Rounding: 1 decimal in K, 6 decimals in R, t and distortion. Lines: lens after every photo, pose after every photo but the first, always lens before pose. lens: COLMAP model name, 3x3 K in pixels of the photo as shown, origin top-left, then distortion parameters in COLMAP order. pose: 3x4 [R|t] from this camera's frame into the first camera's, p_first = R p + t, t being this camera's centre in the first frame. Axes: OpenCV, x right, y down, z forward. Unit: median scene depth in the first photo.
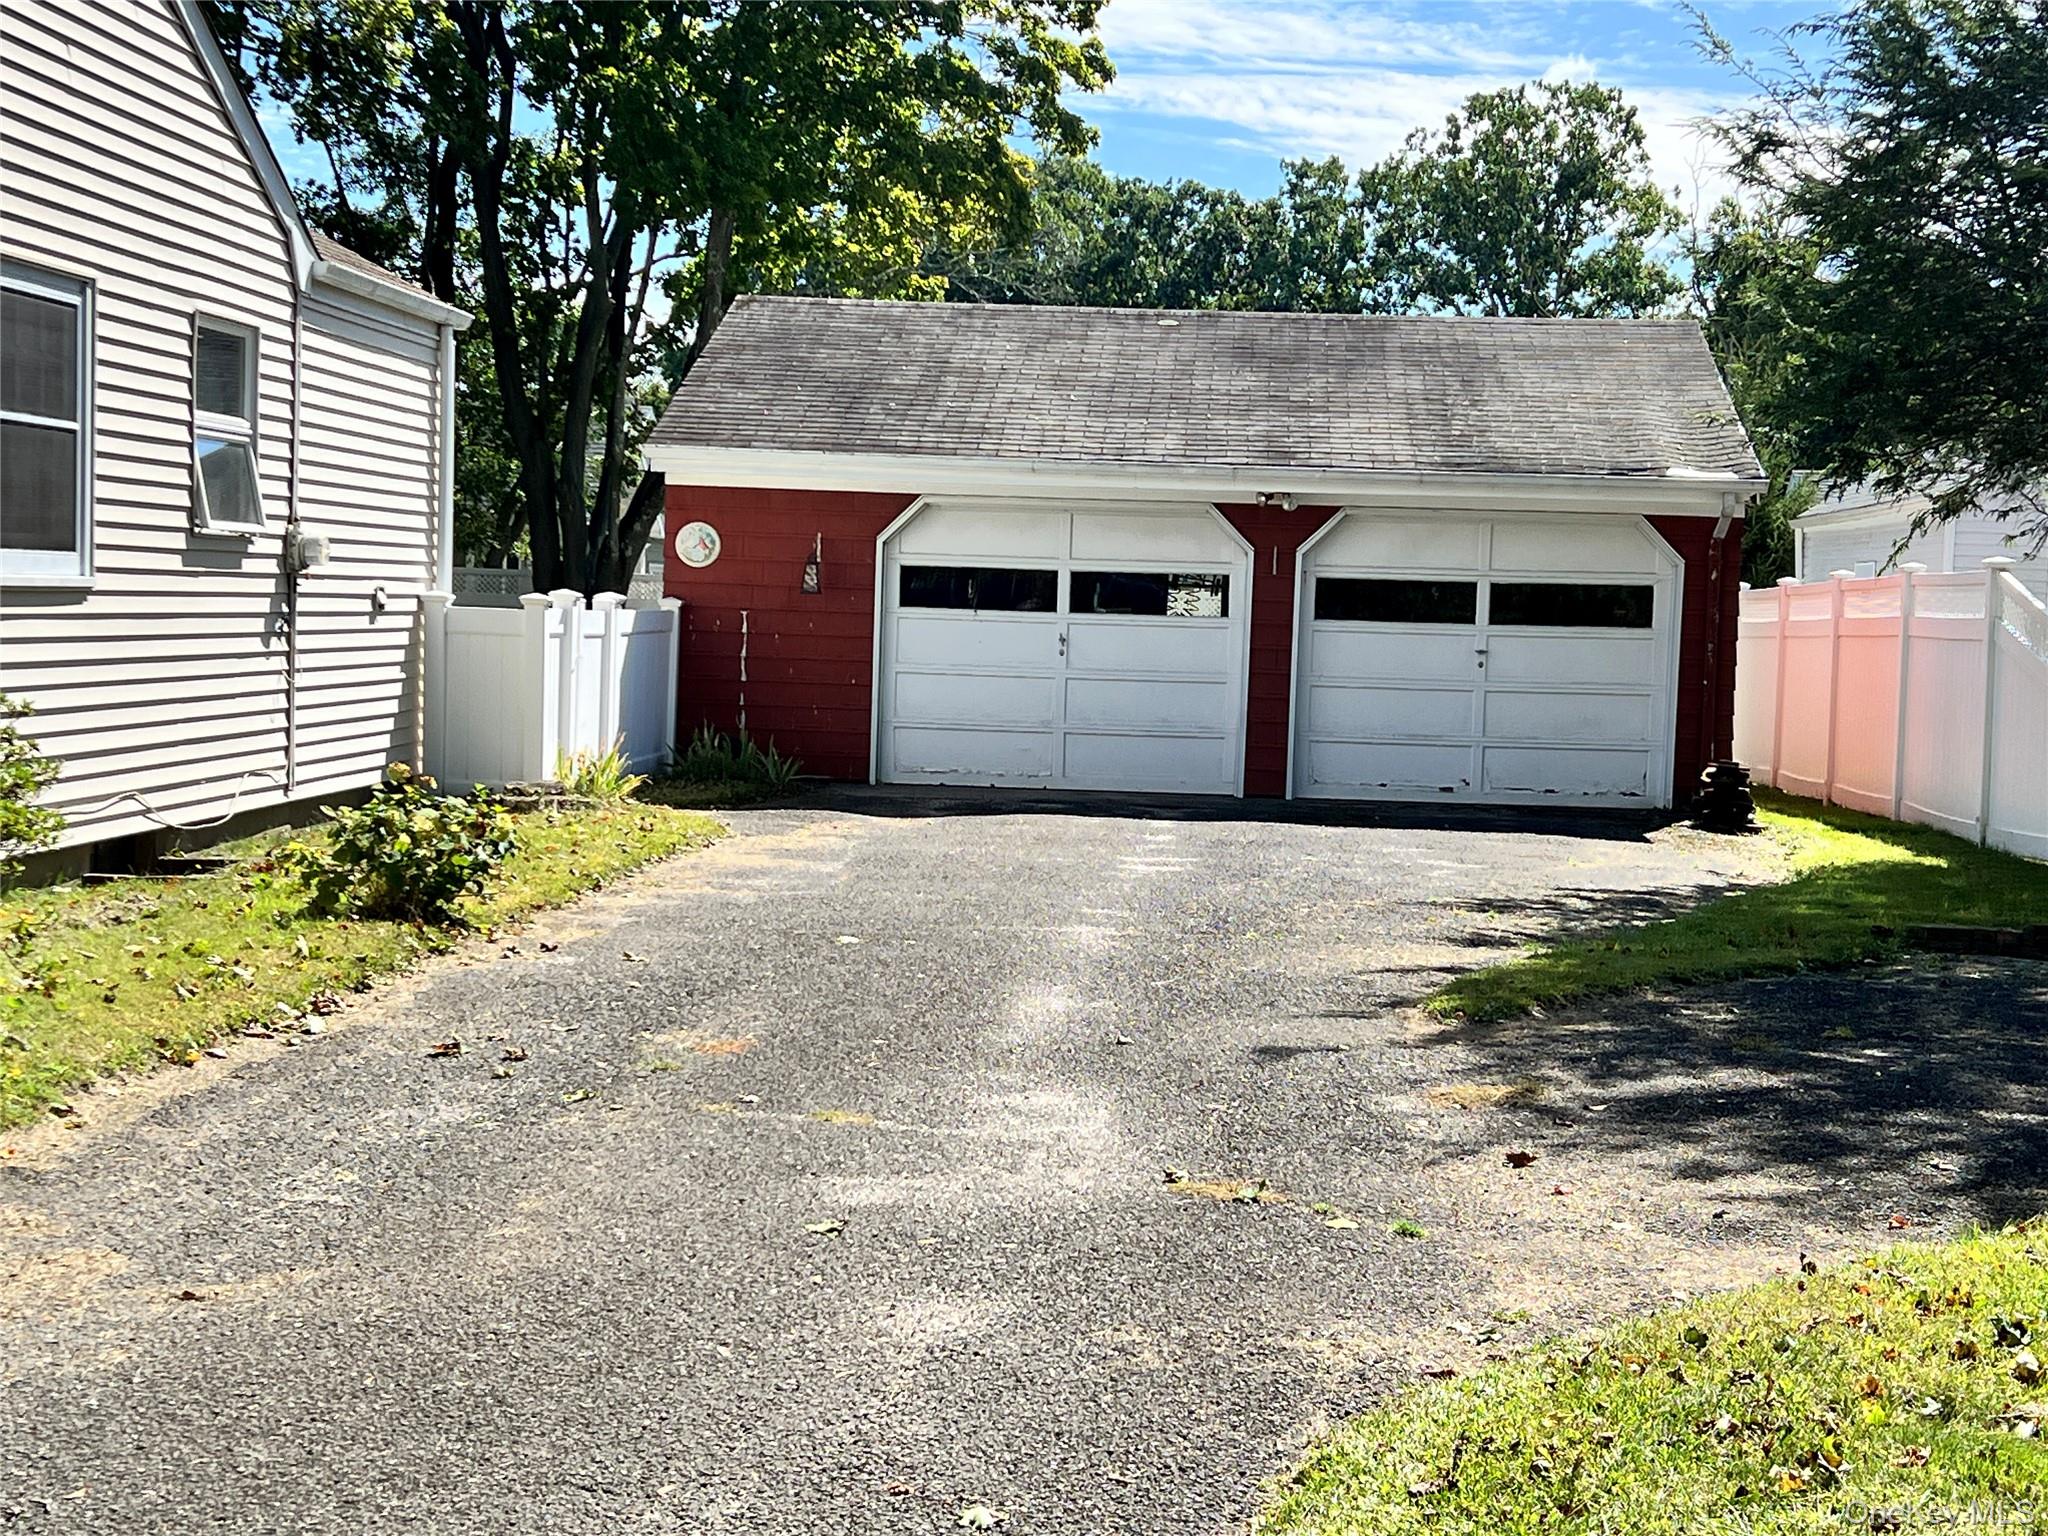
lens RADIAL K [[3047.4, 0, 1026.7], [0, 3047.4, 764.6], [0, 0, 1]] dist [0.032805, 0.000000]
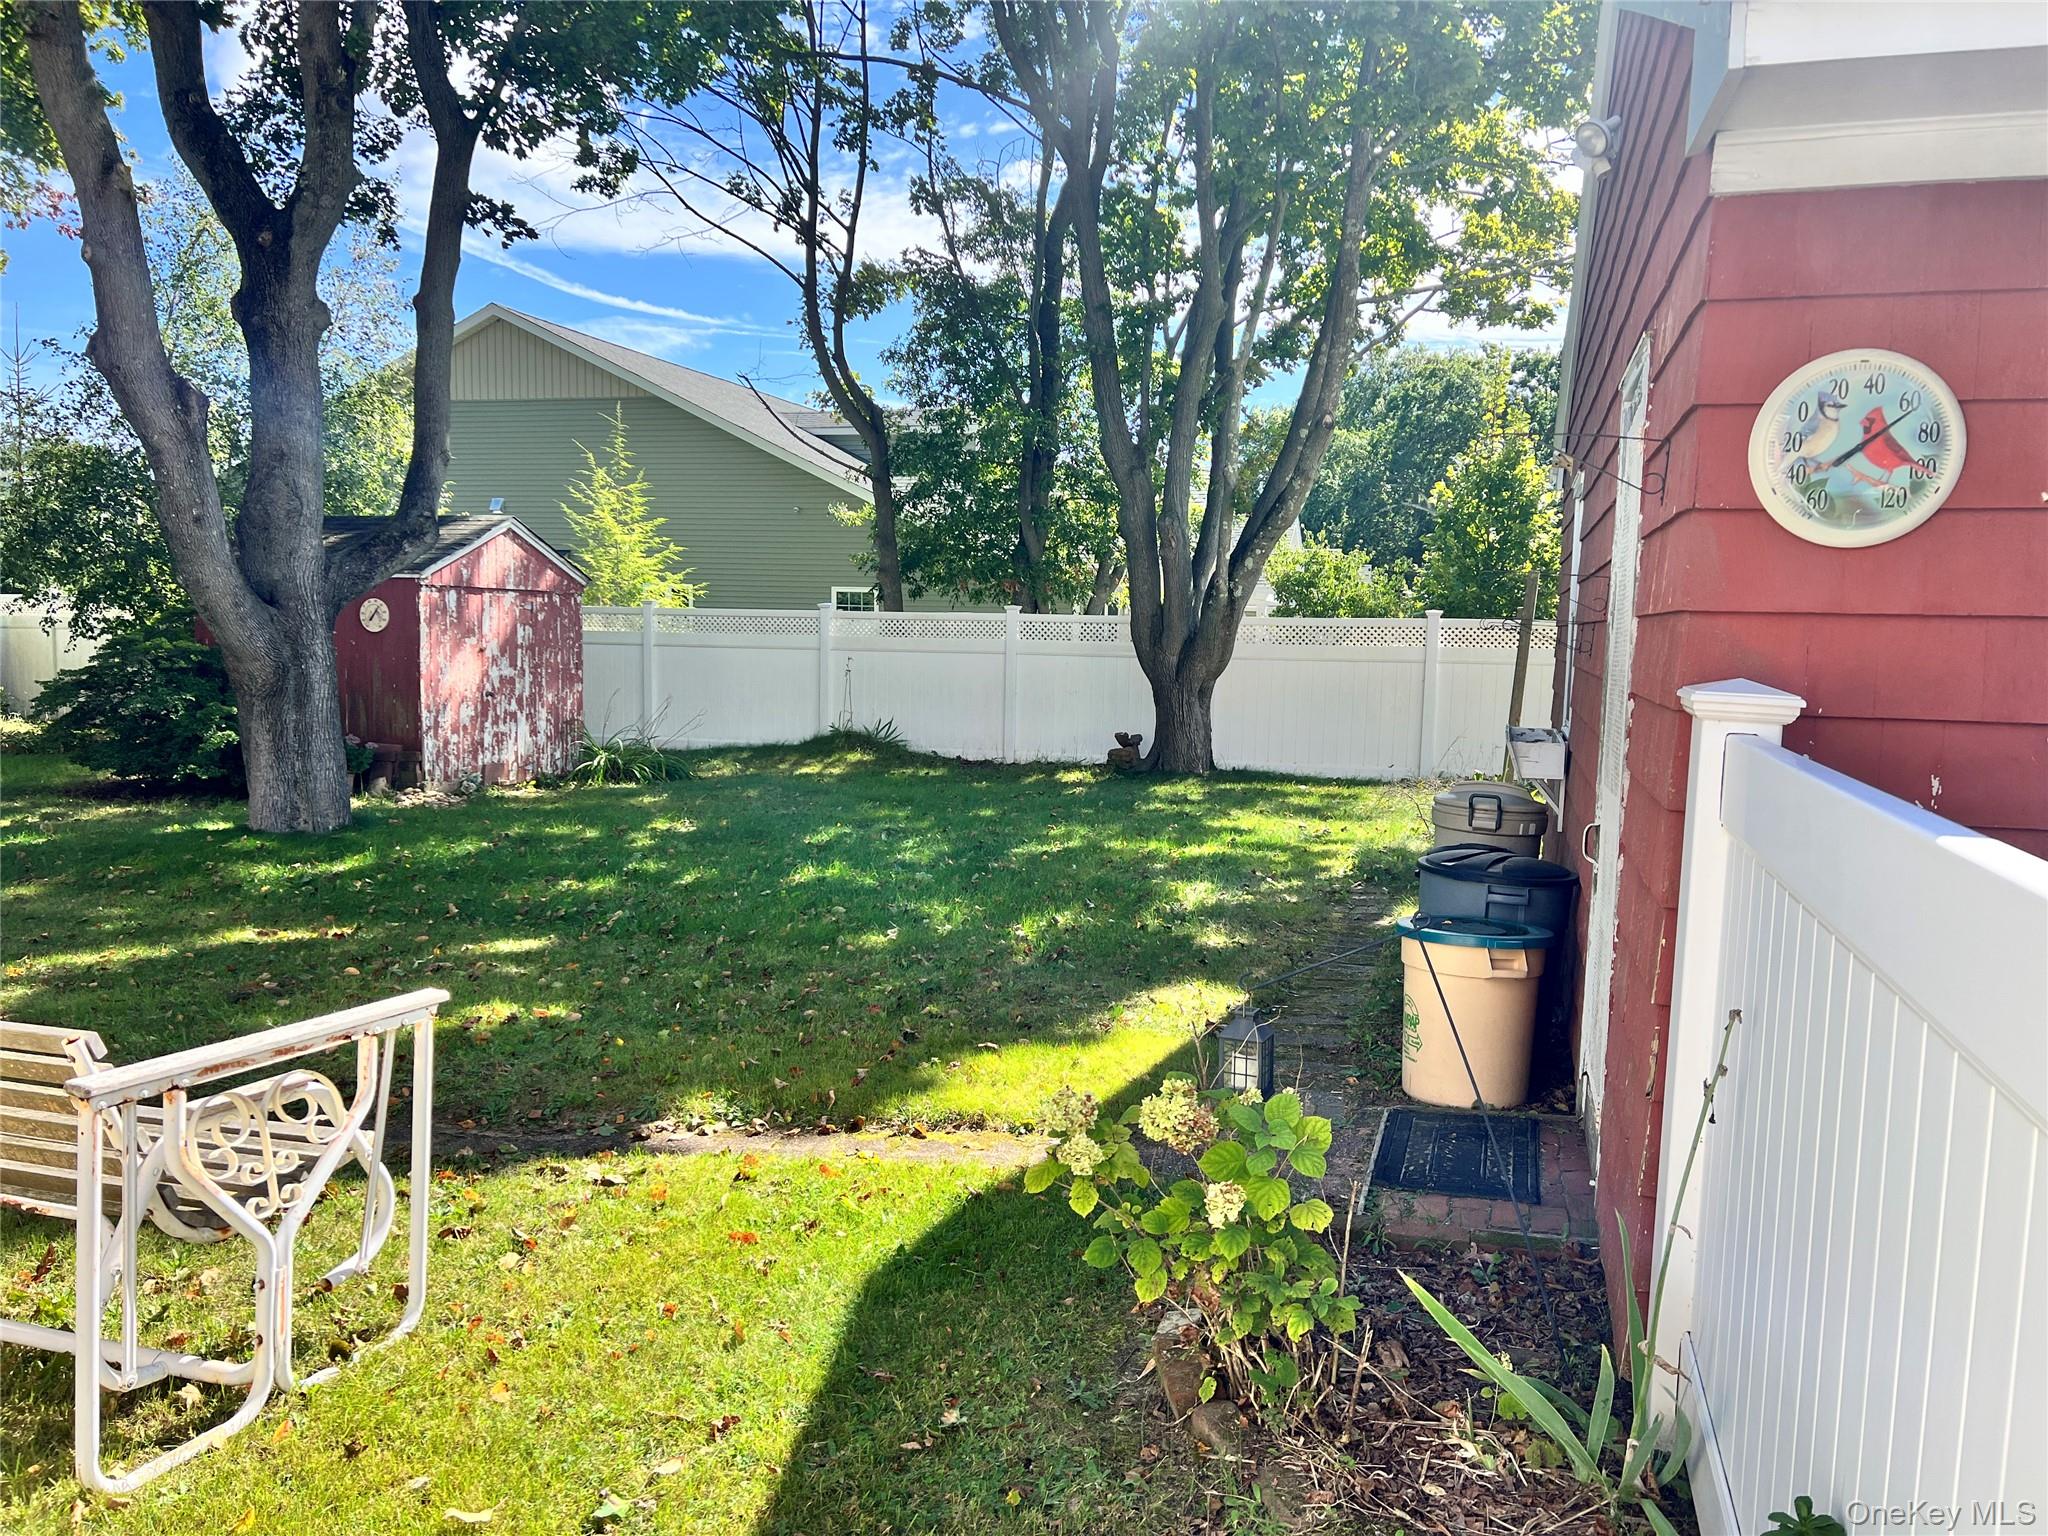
lens RADIAL K [[1537.6, 0, 1030.0], [0, 1537.6, 770.1], [0, 0, 1]] dist [0.011496, 0.001402]
pose [[0.974560, 0.014140, -0.223681, -0.087576], [-0.006821, 0.999417, 0.033459, -0.032524], [0.224023, -0.031082, 0.974088, 0.546205]]
